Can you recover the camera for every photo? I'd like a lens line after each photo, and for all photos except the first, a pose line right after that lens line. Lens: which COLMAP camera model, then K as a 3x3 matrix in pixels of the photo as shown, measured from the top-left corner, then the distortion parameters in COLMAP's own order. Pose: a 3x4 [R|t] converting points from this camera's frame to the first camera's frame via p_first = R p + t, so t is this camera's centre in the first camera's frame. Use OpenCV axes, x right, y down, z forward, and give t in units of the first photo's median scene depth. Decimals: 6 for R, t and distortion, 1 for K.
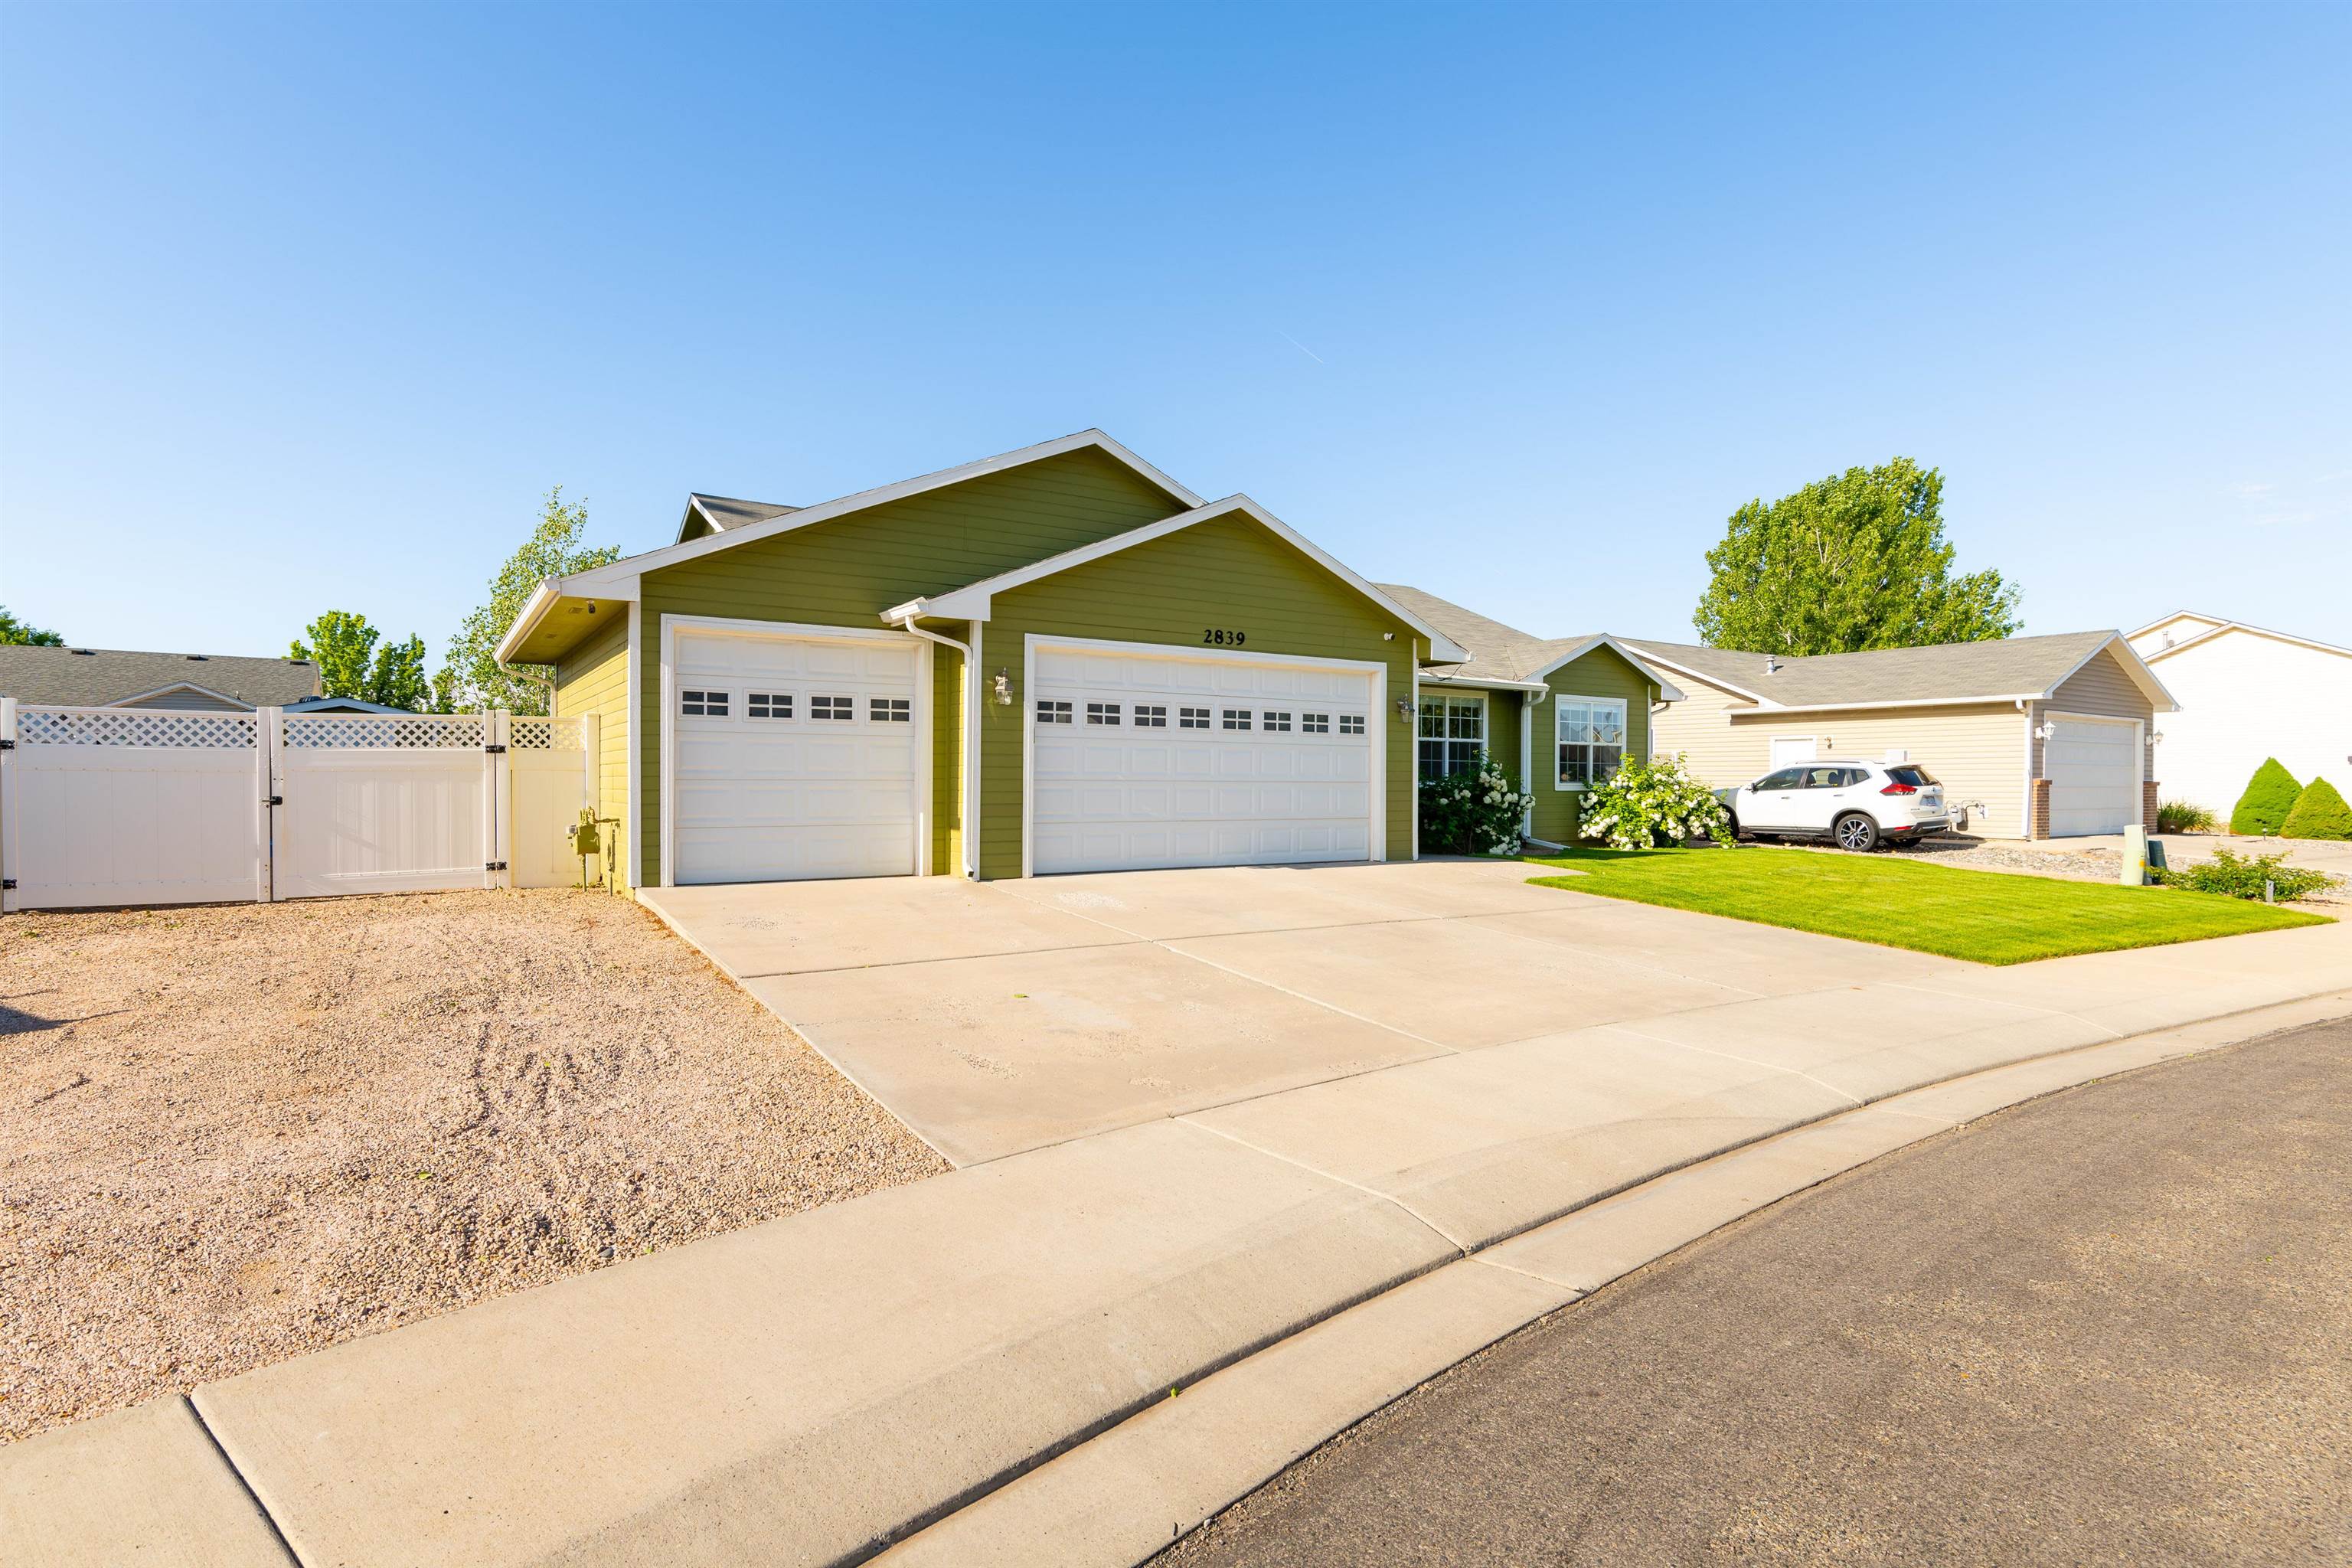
lens RADIAL K [[1242.8, 0, 1176.0], [0, 1242.8, 784.0], [0, 0, 1]] dist [-0.035854, 0.000095]
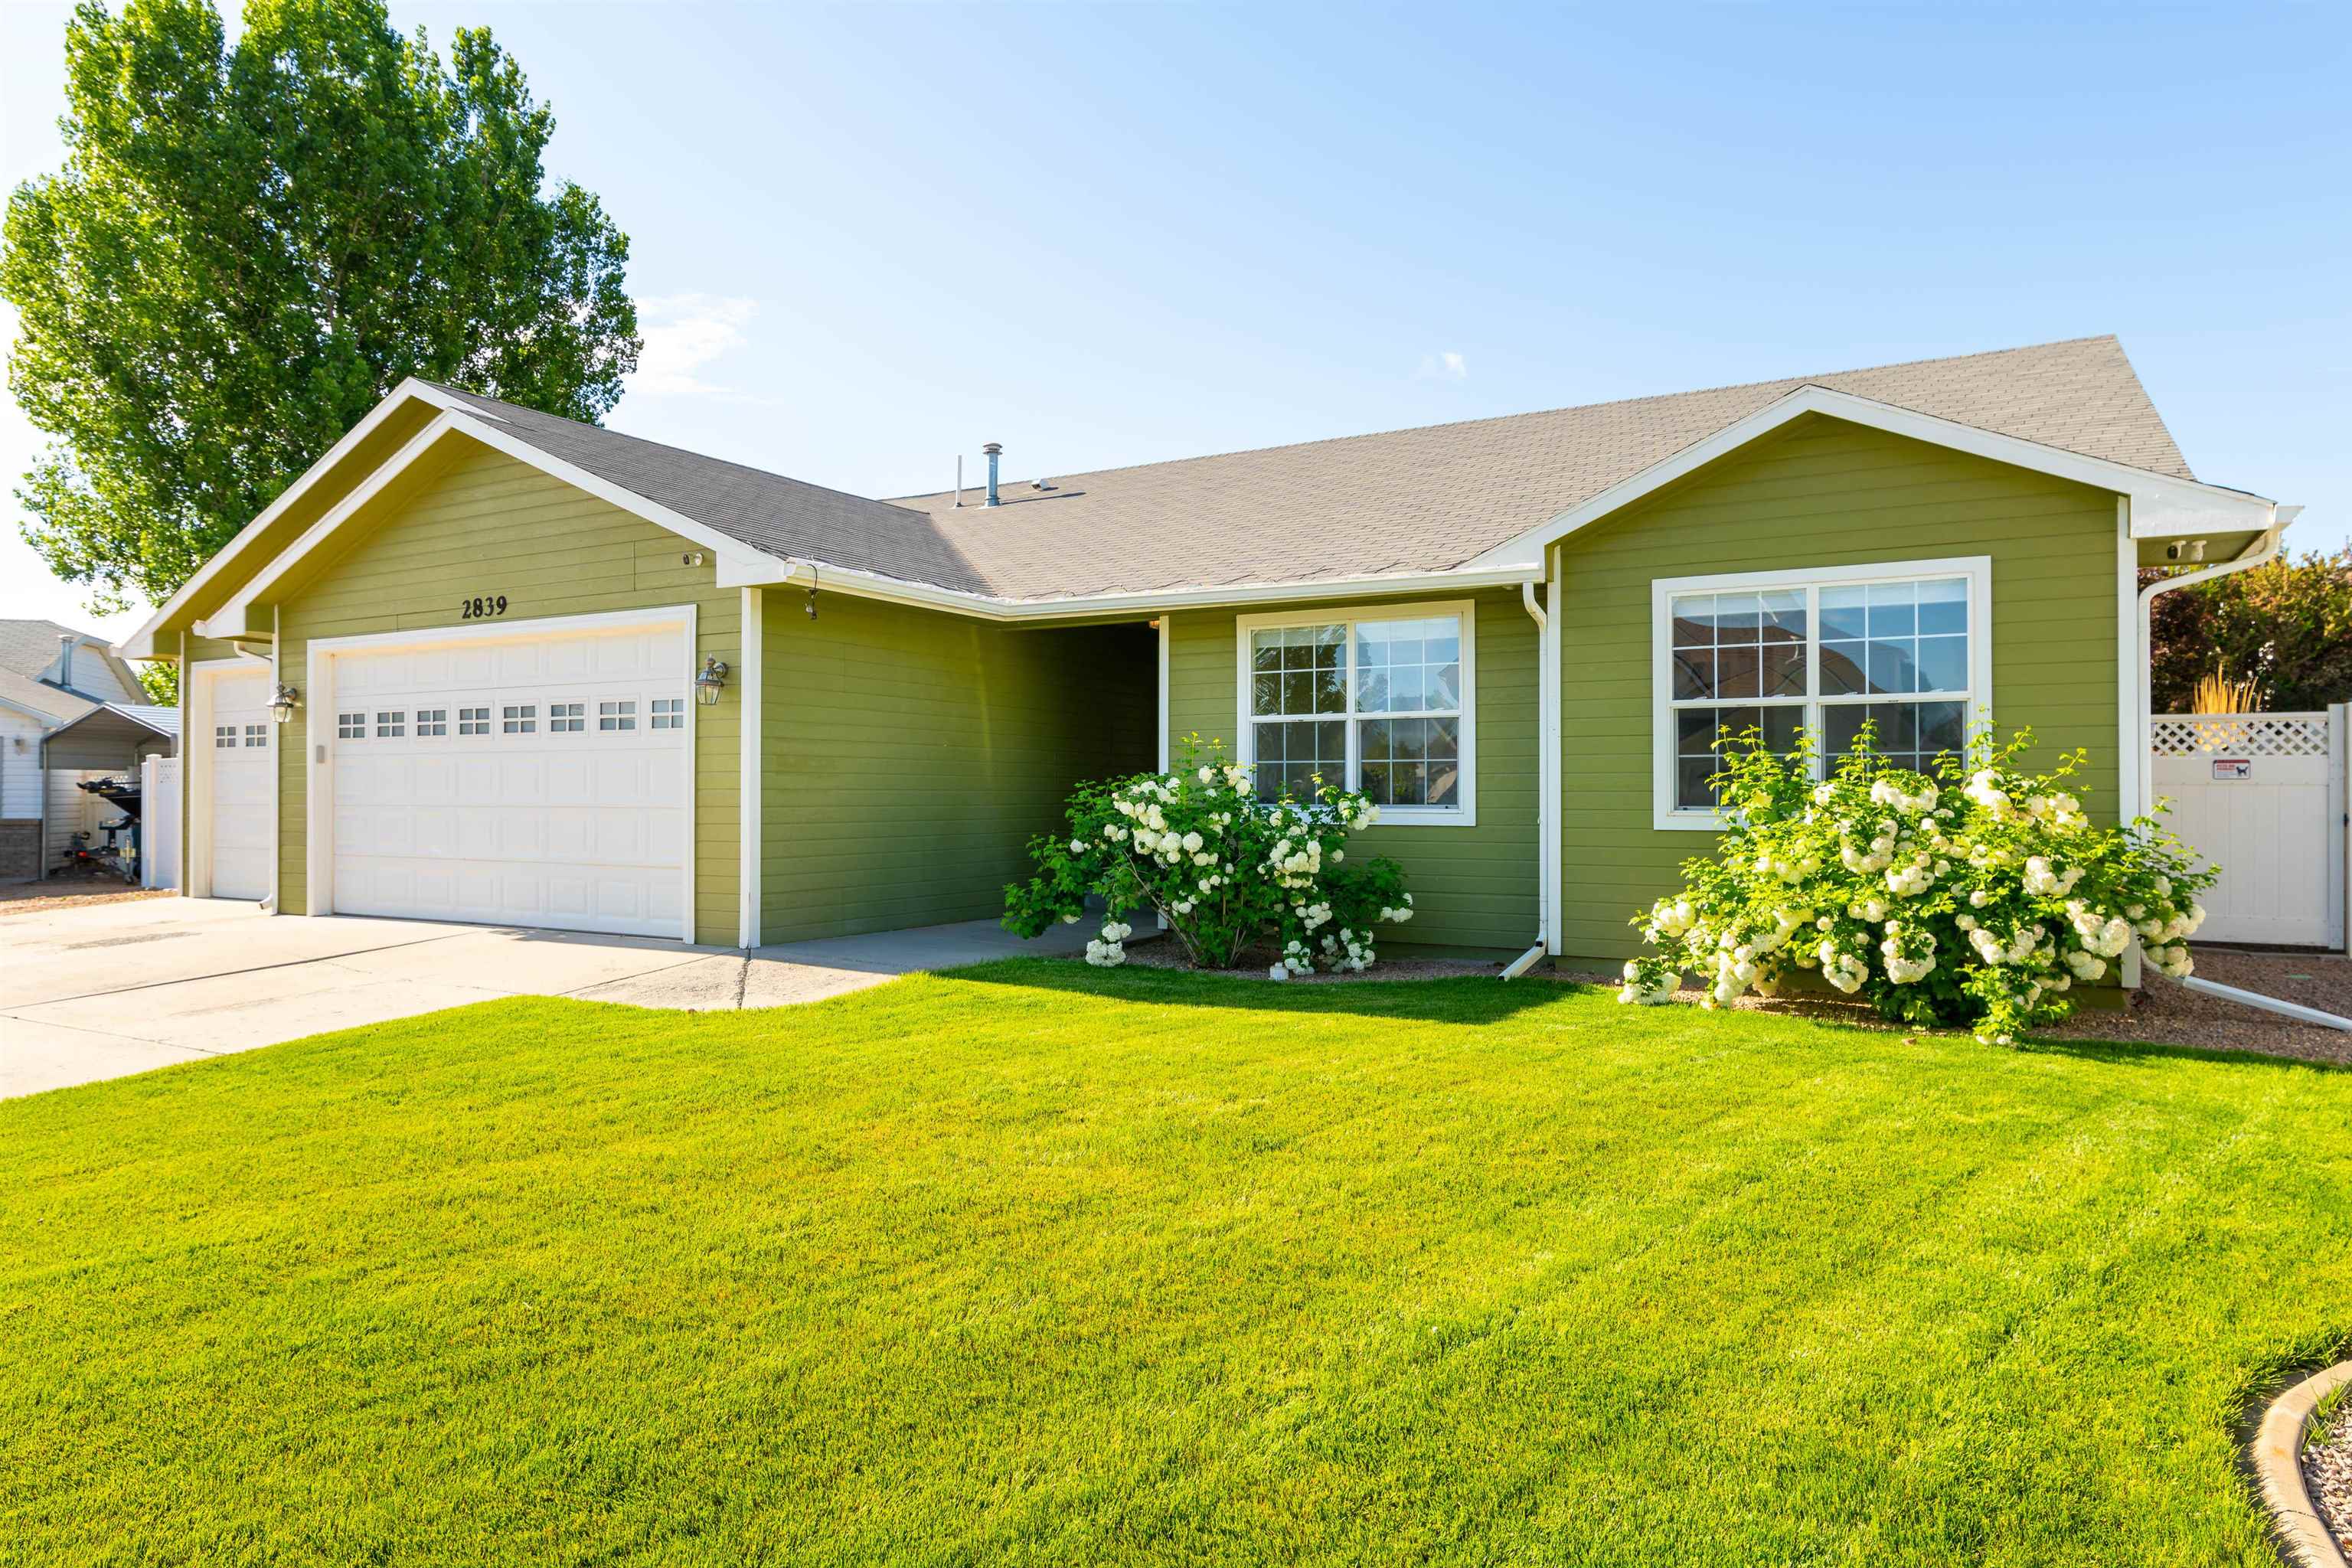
lens RADIAL K [[1369.2, 0, 1176.0], [0, 1369.2, 784.0], [0, 0, 1]] dist [0.002076, 0.000411]
pose [[0.454762, -0.013359, -0.890513, 0.893300], [-0.001728, 0.999872, -0.015882, -0.003146], [0.890611, 0.008762, 0.454681, 0.959262]]
